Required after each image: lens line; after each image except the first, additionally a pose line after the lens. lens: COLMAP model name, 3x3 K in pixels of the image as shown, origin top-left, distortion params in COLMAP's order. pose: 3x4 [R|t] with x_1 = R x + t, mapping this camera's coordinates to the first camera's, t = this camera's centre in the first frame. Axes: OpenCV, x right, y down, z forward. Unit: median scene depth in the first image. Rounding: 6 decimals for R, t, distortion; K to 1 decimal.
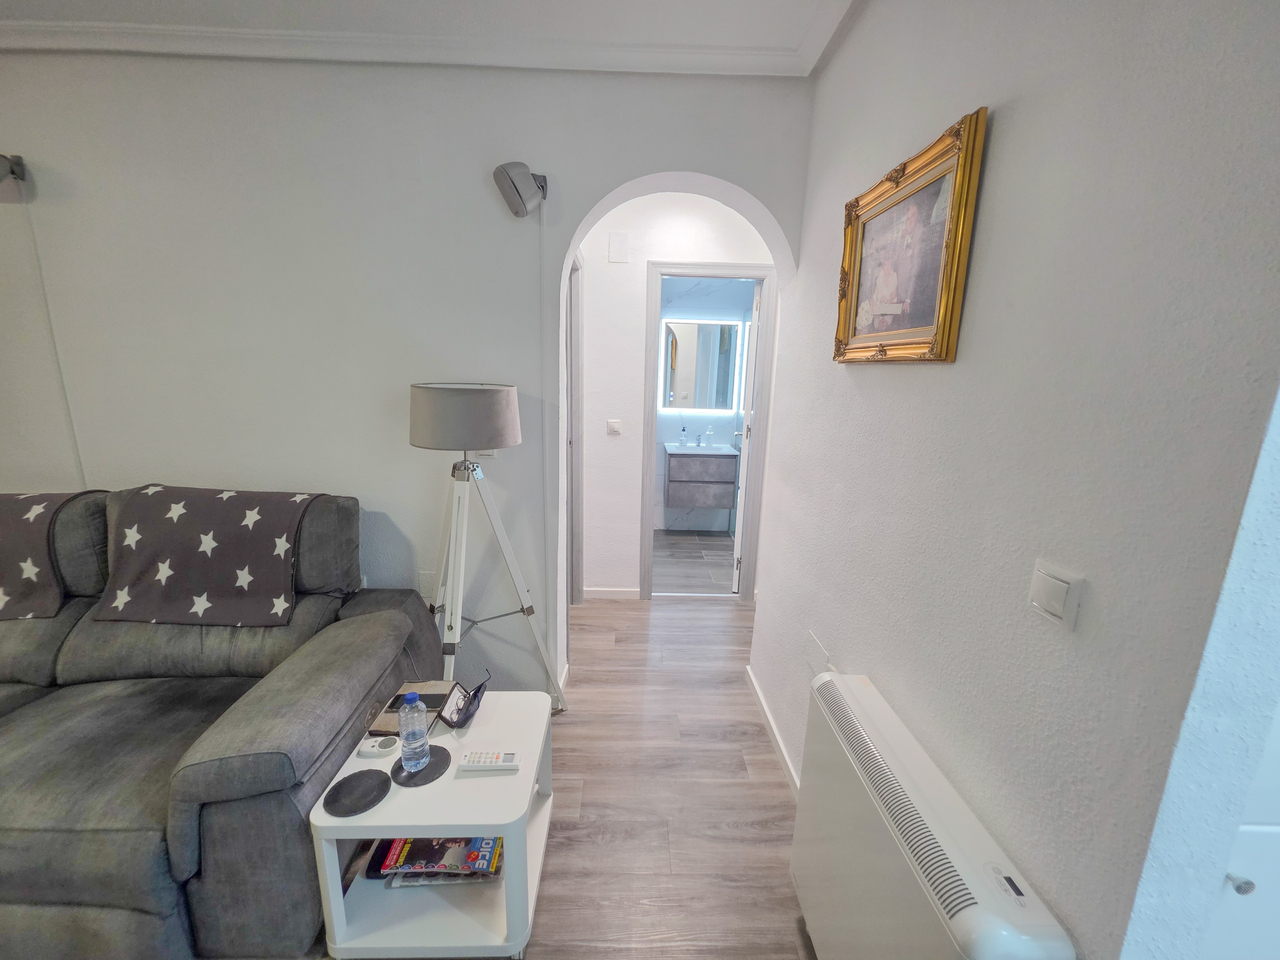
lens RADIAL K [[512.6, 0, 639.0], [0, 512.6, 487.6], [0, 0, 1]] dist [0.001476, -0.001108]
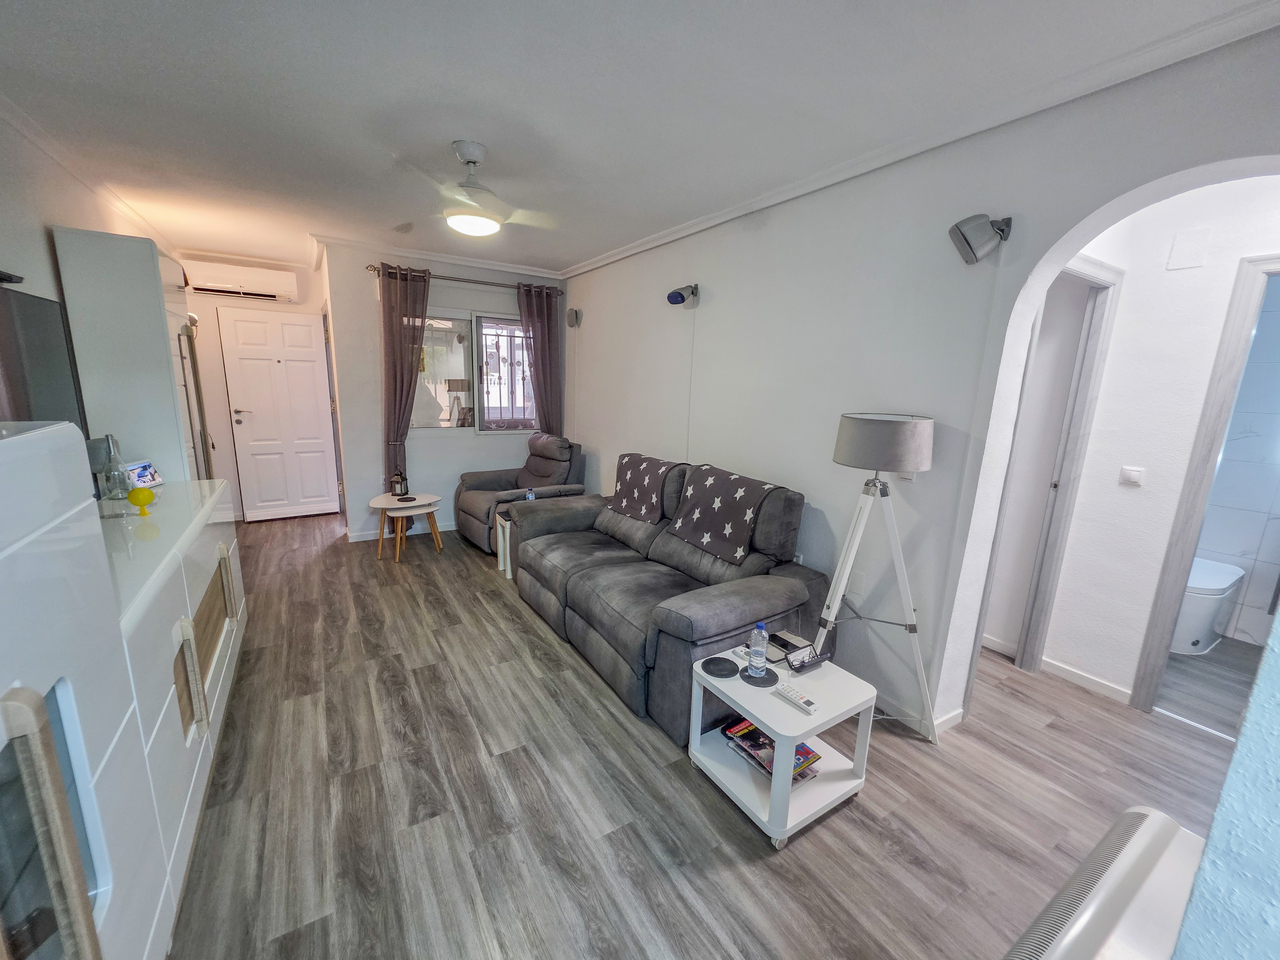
lens RADIAL K [[512.6, 0, 641.6], [0, 512.6, 488.8], [0, 0, 1]] dist [0.001476, -0.001108]
pose [[0.518580, 0.170989, -0.837758, 0.403020], [-0.201516, 0.976641, 0.074596, -0.010845], [0.830943, 0.130137, 0.540923, -0.095018]]
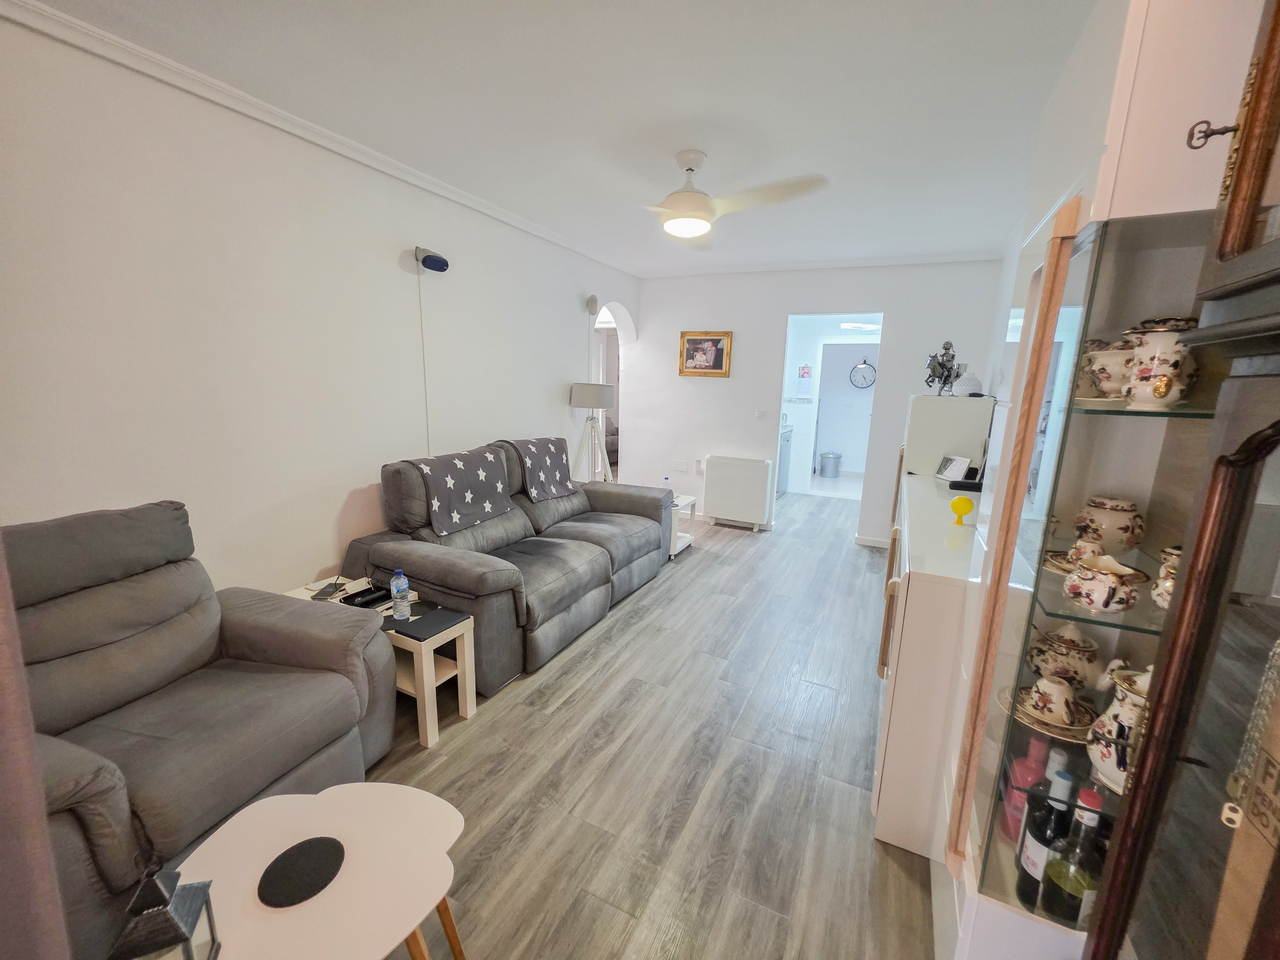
lens RADIAL K [[512.6, 0, 640.5], [0, 512.6, 485.6], [0, 0, 1]] dist [0.001476, -0.001108]
pose [[0.465977, -0.186112, 0.865002, -2.546123], [0.175352, 0.977661, 0.115889, 0.026419], [-0.867247, 0.097678, 0.488202, -0.358210]]
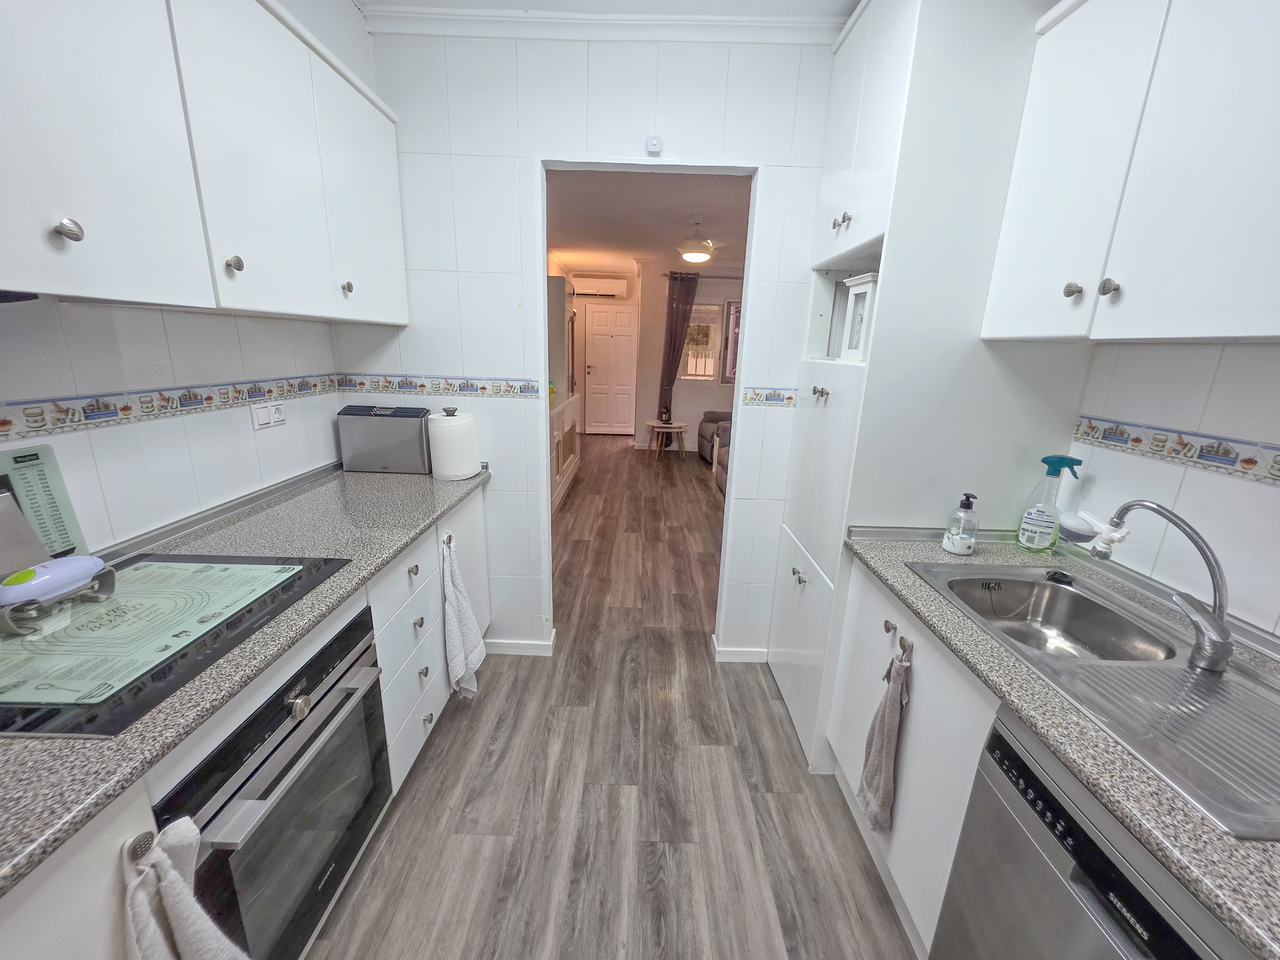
lens RADIAL K [[512.6, 0, 641.5], [0, 512.6, 485.5], [0, 0, 1]] dist [0.001476, -0.001108]
pose [[-0.023574, 0.236237, -0.971409, 1.663926], [-0.246437, 0.940322, 0.234658, 0.035546], [0.968872, 0.244923, 0.036050, 0.099303]]
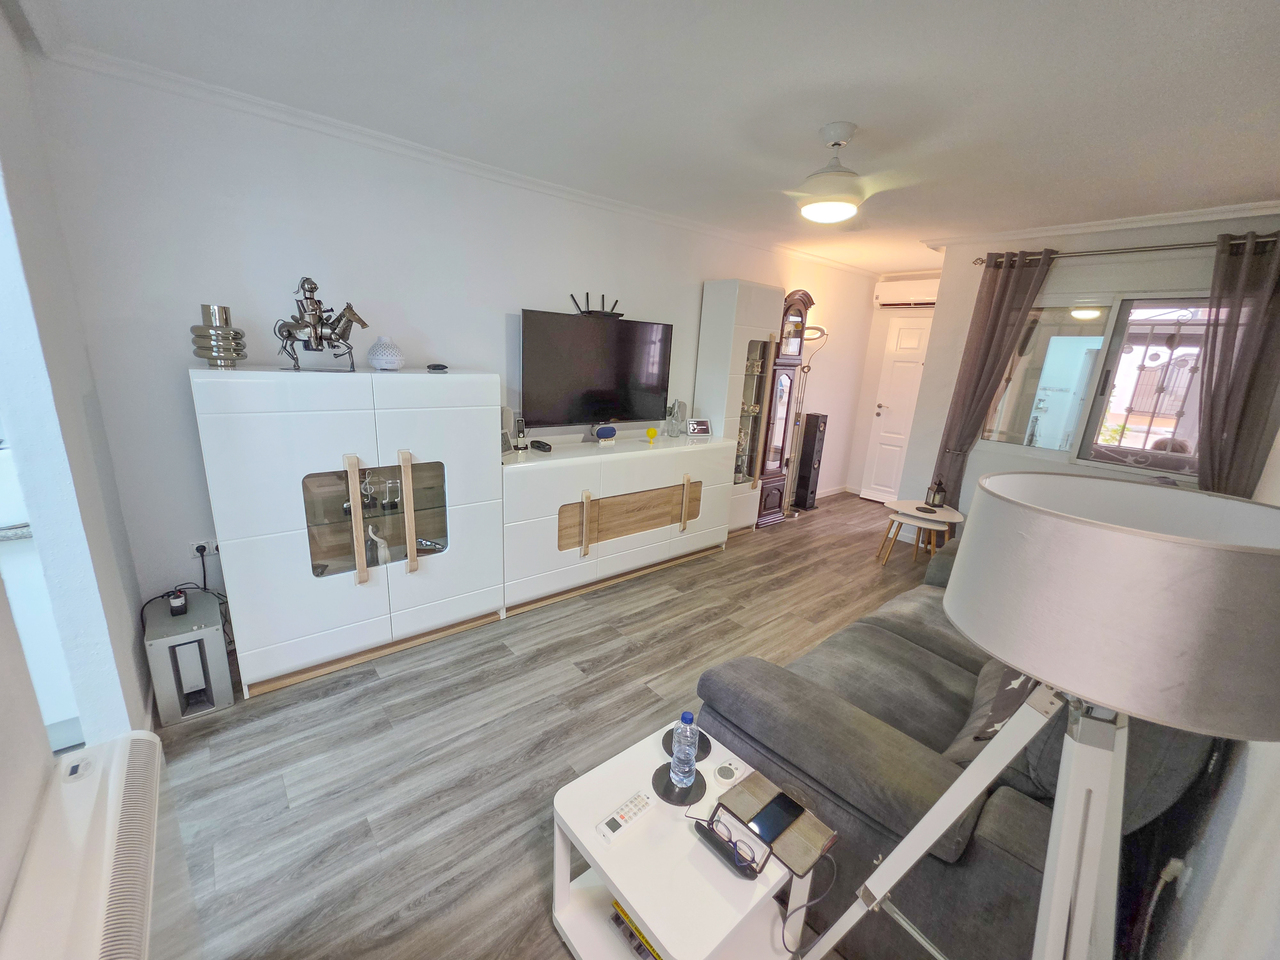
lens RADIAL K [[512.6, 0, 638.7], [0, 512.6, 482.8], [0, 0, 1]] dist [0.001476, -0.001108]
pose [[-0.775879, 0.094458, -0.623770, 0.170729], [-0.201572, 0.899785, 0.386982, -0.291006], [0.597813, 0.425986, -0.679085, 1.070891]]
